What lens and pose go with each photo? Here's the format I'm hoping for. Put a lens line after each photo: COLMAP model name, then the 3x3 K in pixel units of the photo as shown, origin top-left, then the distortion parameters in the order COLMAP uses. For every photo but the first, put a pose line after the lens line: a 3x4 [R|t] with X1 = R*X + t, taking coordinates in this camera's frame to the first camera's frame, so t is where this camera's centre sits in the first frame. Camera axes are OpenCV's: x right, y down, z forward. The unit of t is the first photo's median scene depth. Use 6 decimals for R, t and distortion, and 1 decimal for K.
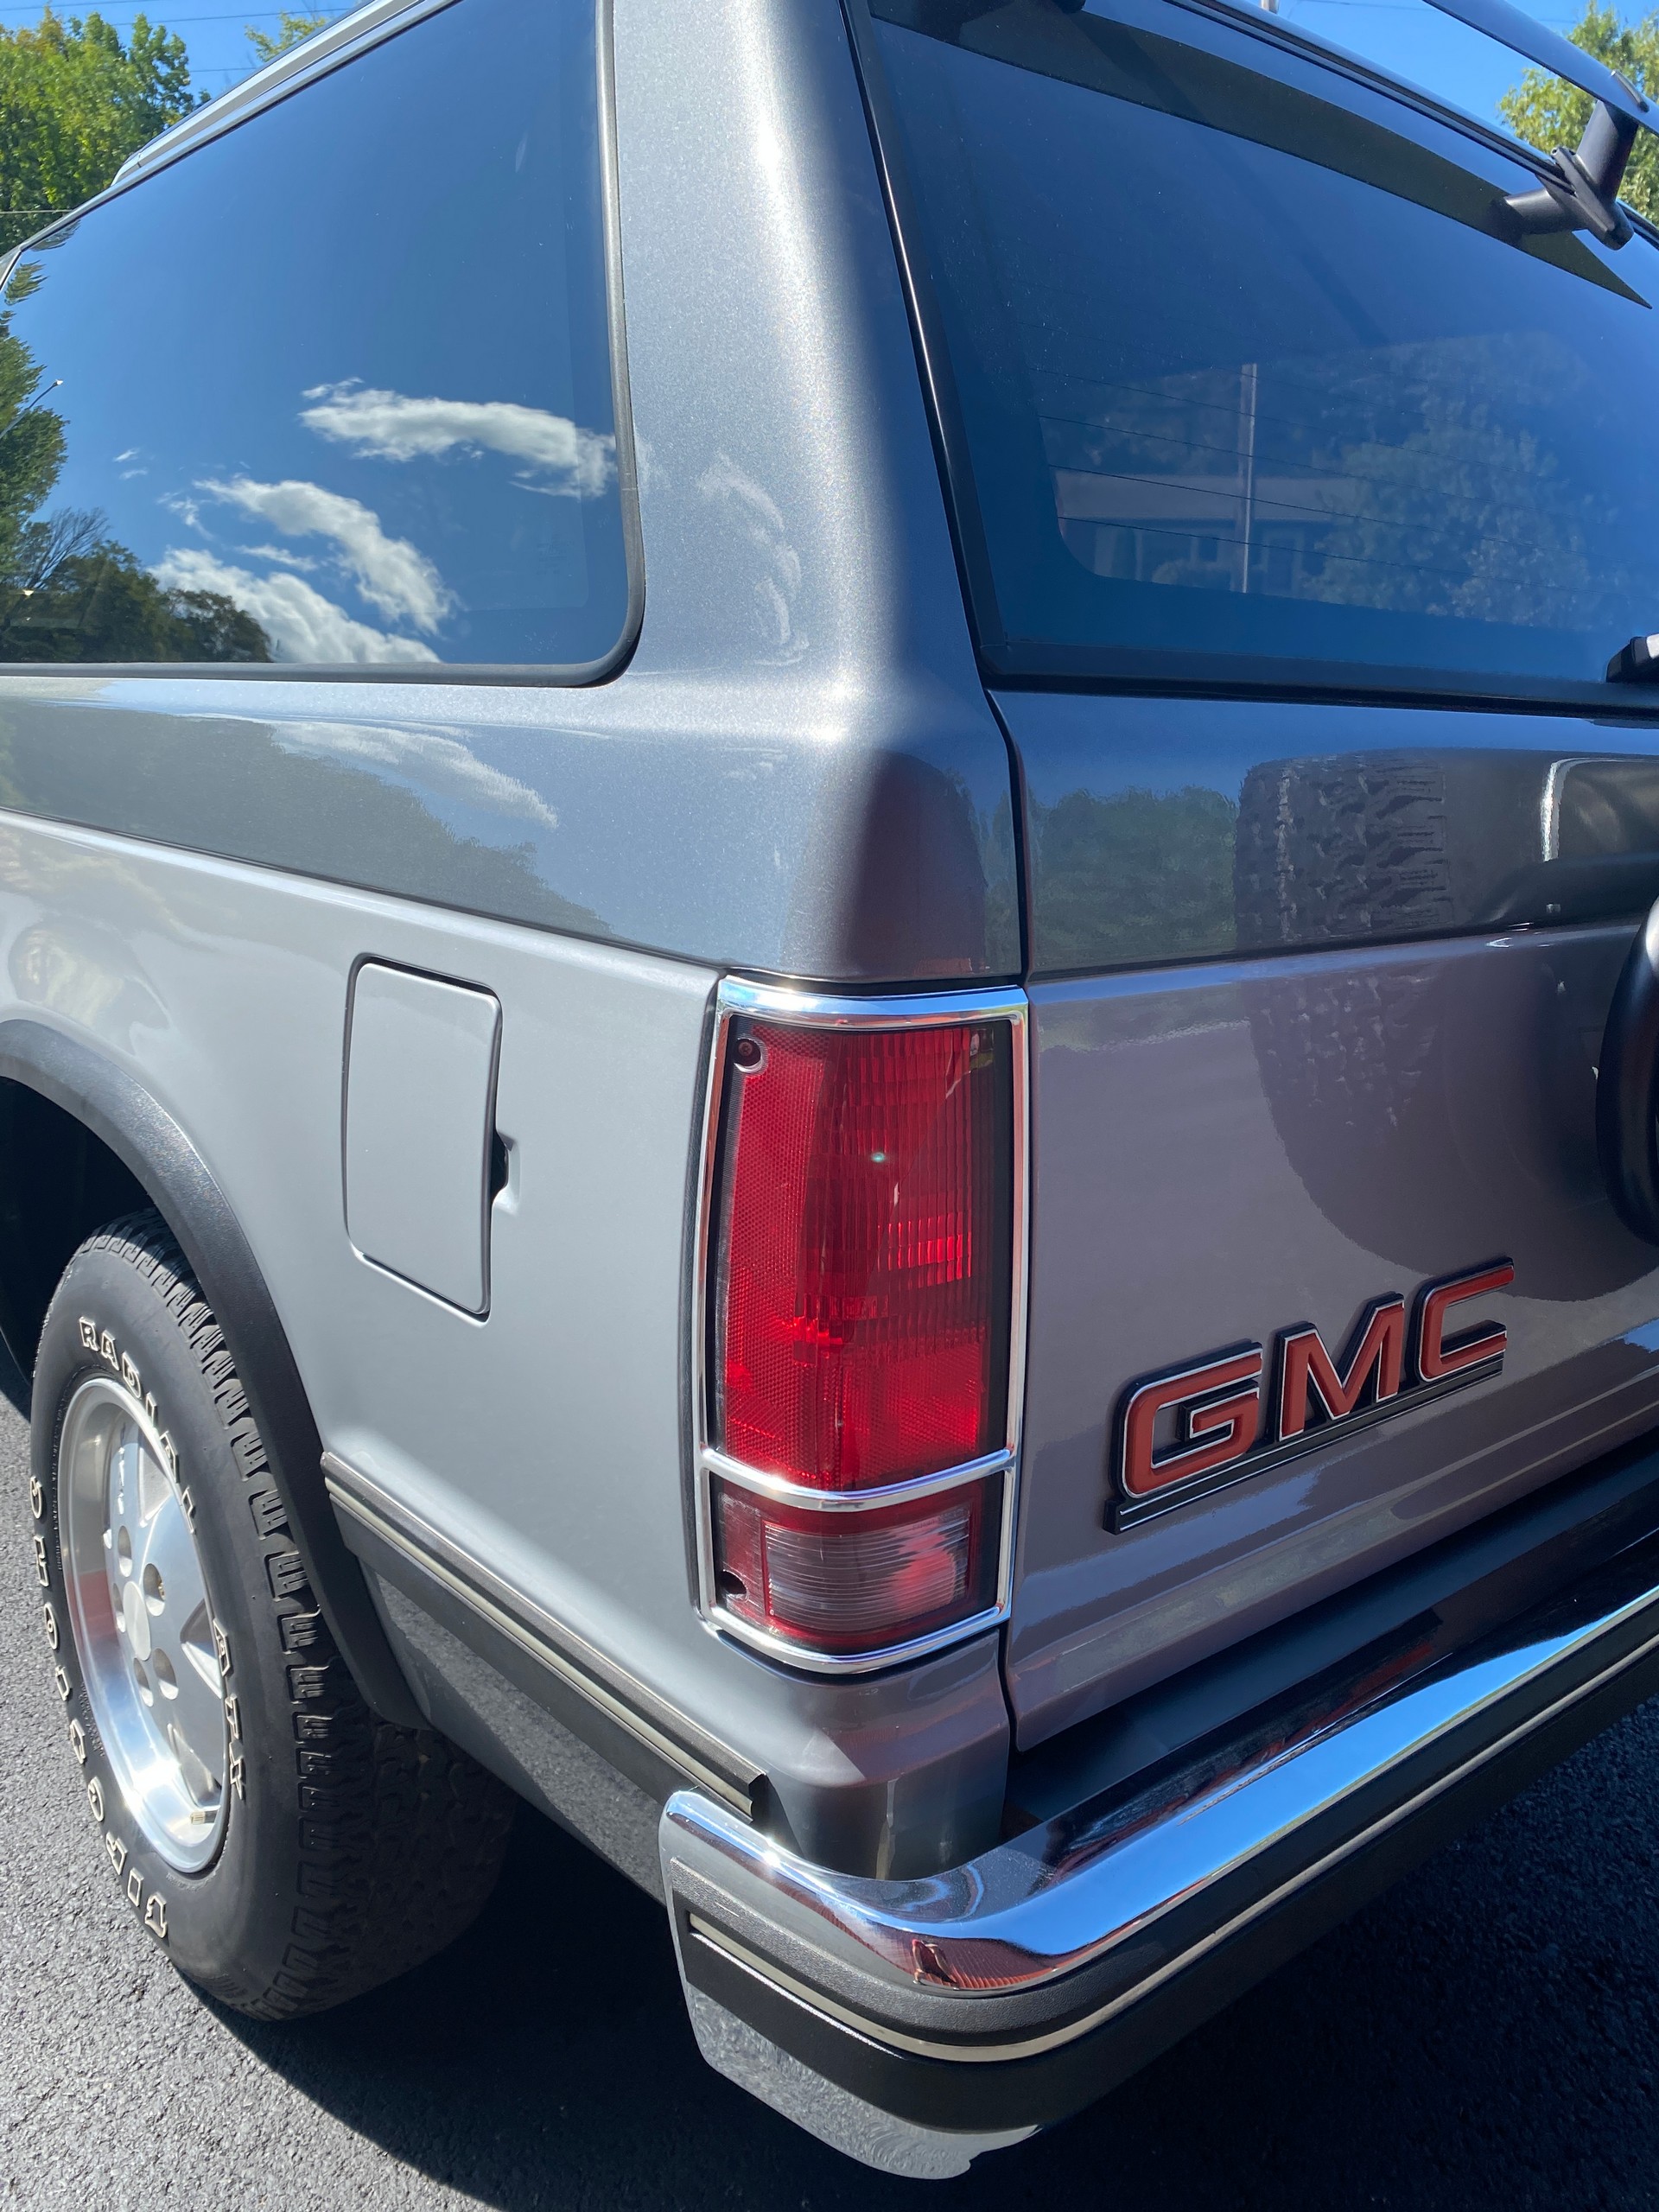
lens RADIAL K [[1666.2, 0, 804.2], [0, 1666.2, 1077.7], [0, 0, 1]] dist [0.049184, -0.048947]
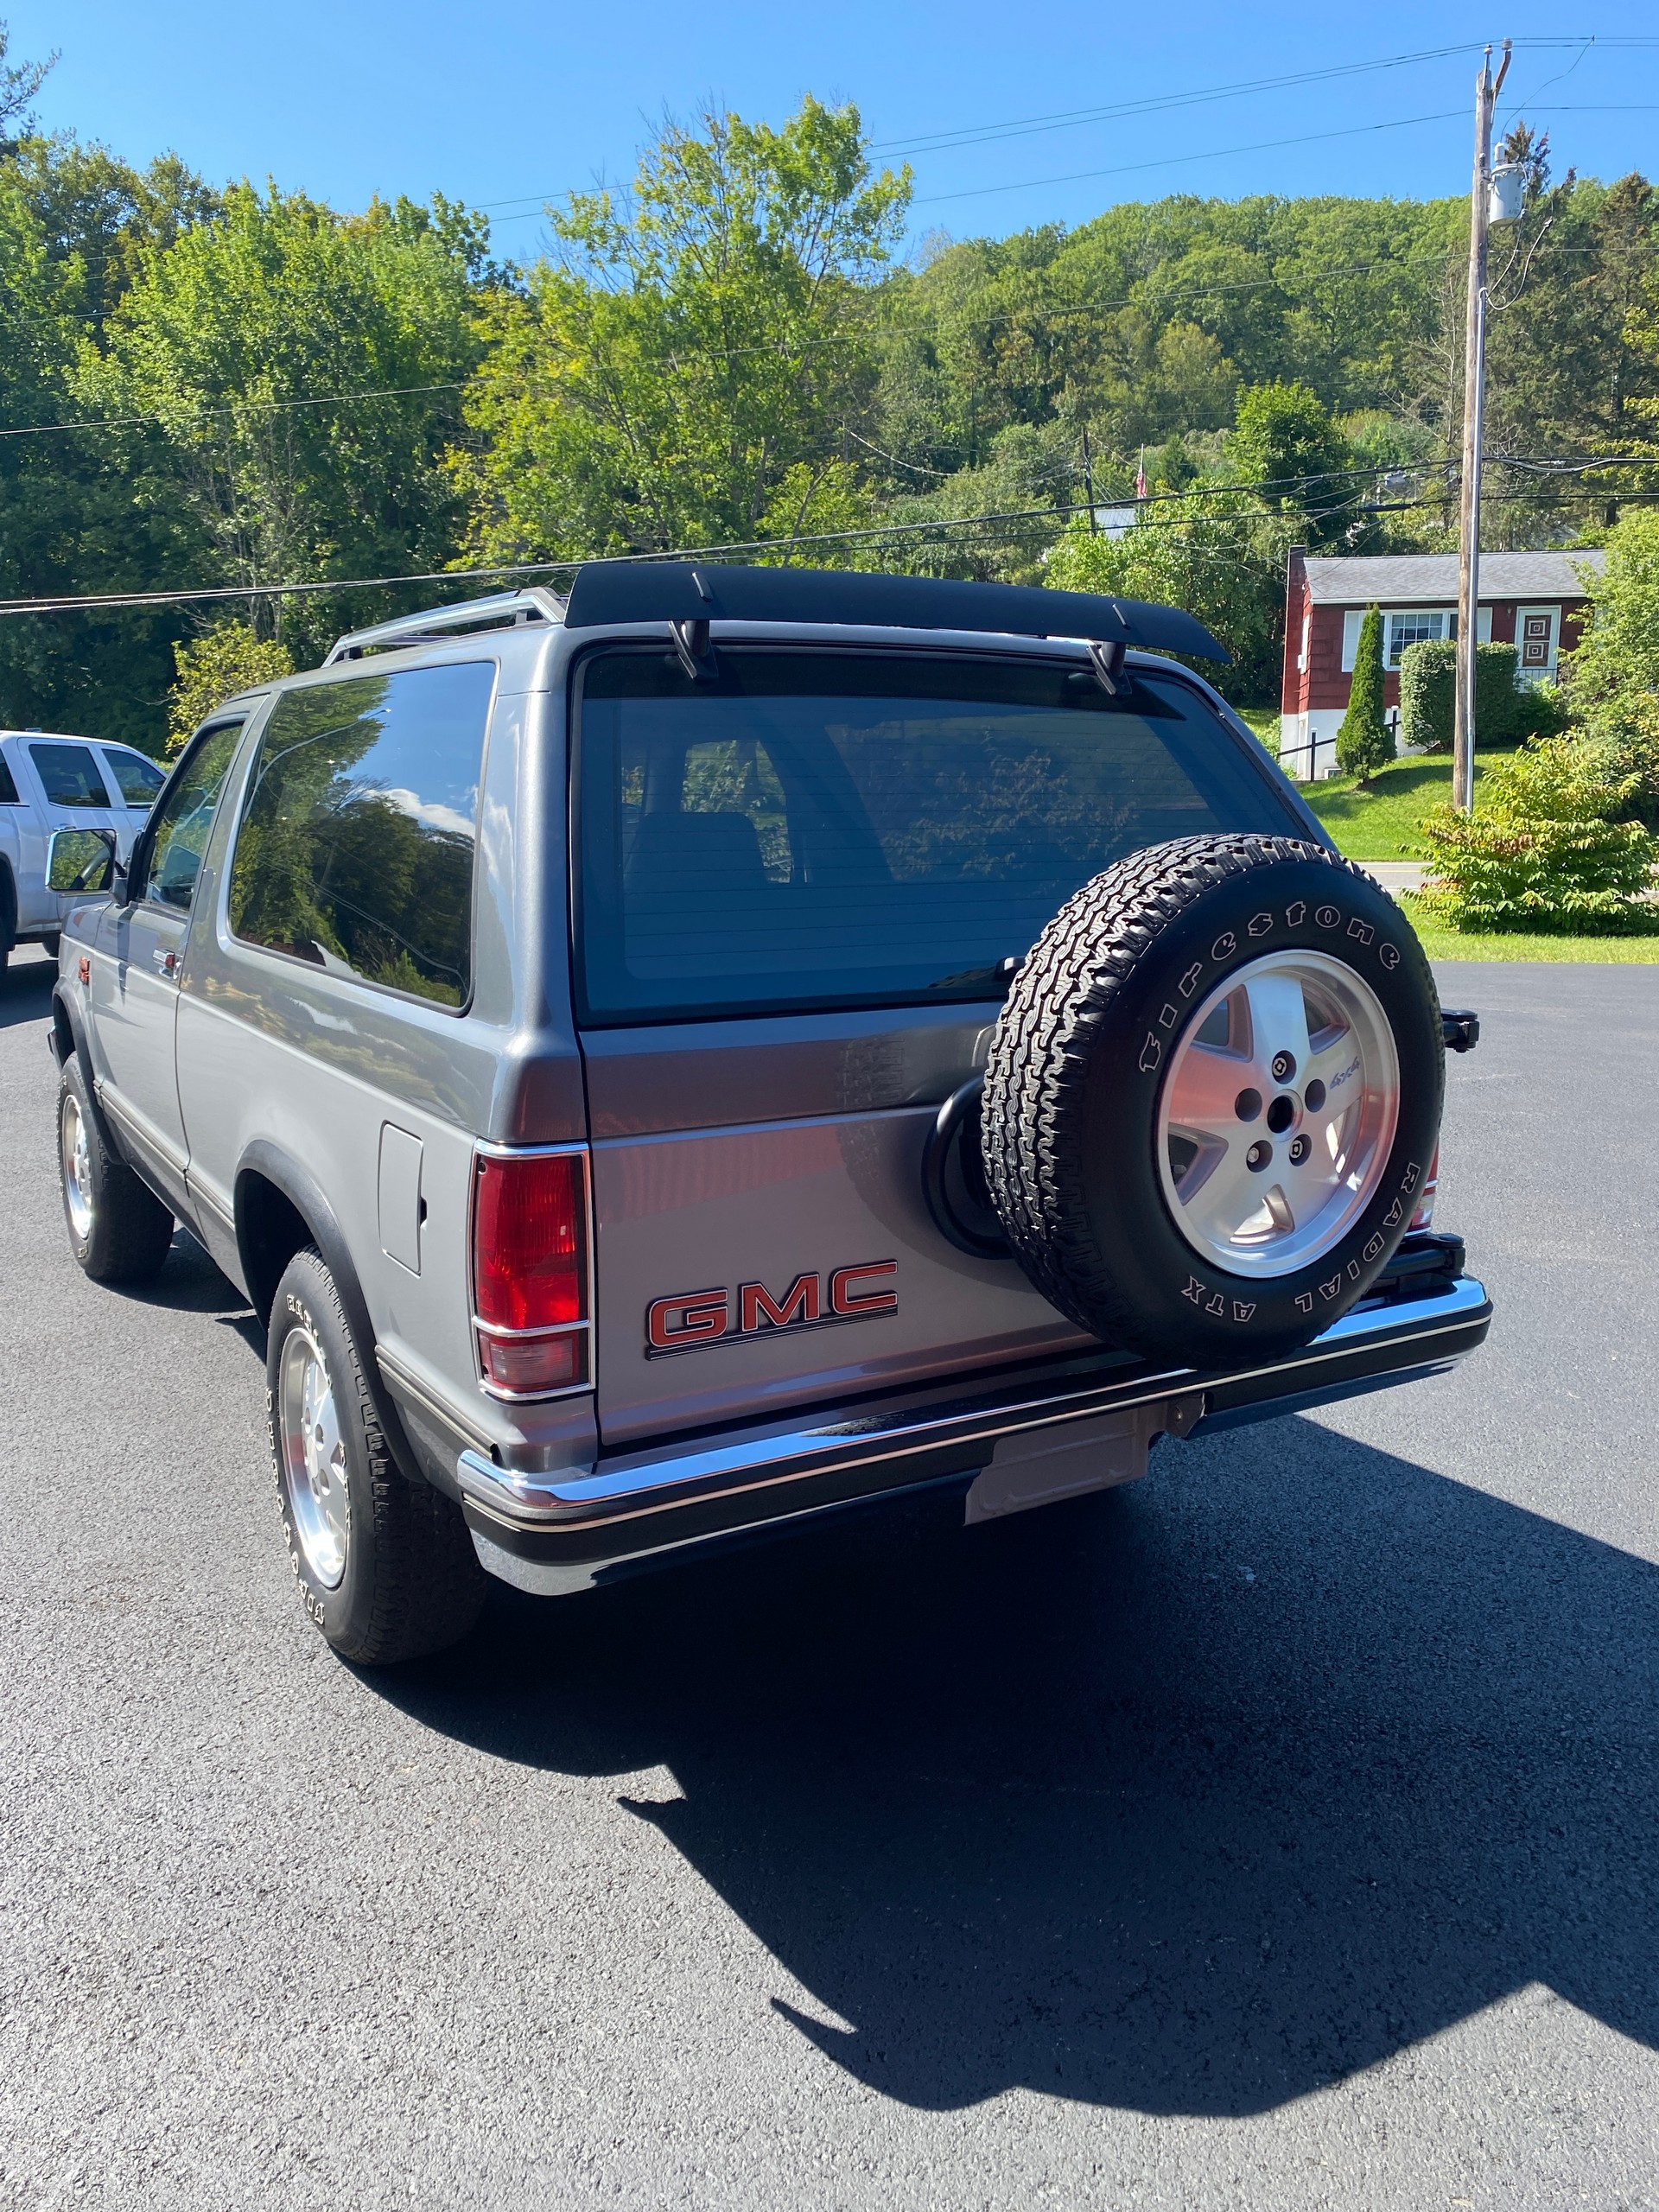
lens RADIAL K [[1694.0, 0, 828.0], [0, 1694.0, 1071.3], [0, 0, 1]] dist [0.138902, -0.337037]
pose [[0.987508, -0.003899, -0.157520, 0.577101], [-0.003734, 0.998834, -0.048133, -0.024254], [0.157524, 0.048120, 0.986342, -1.000329]]
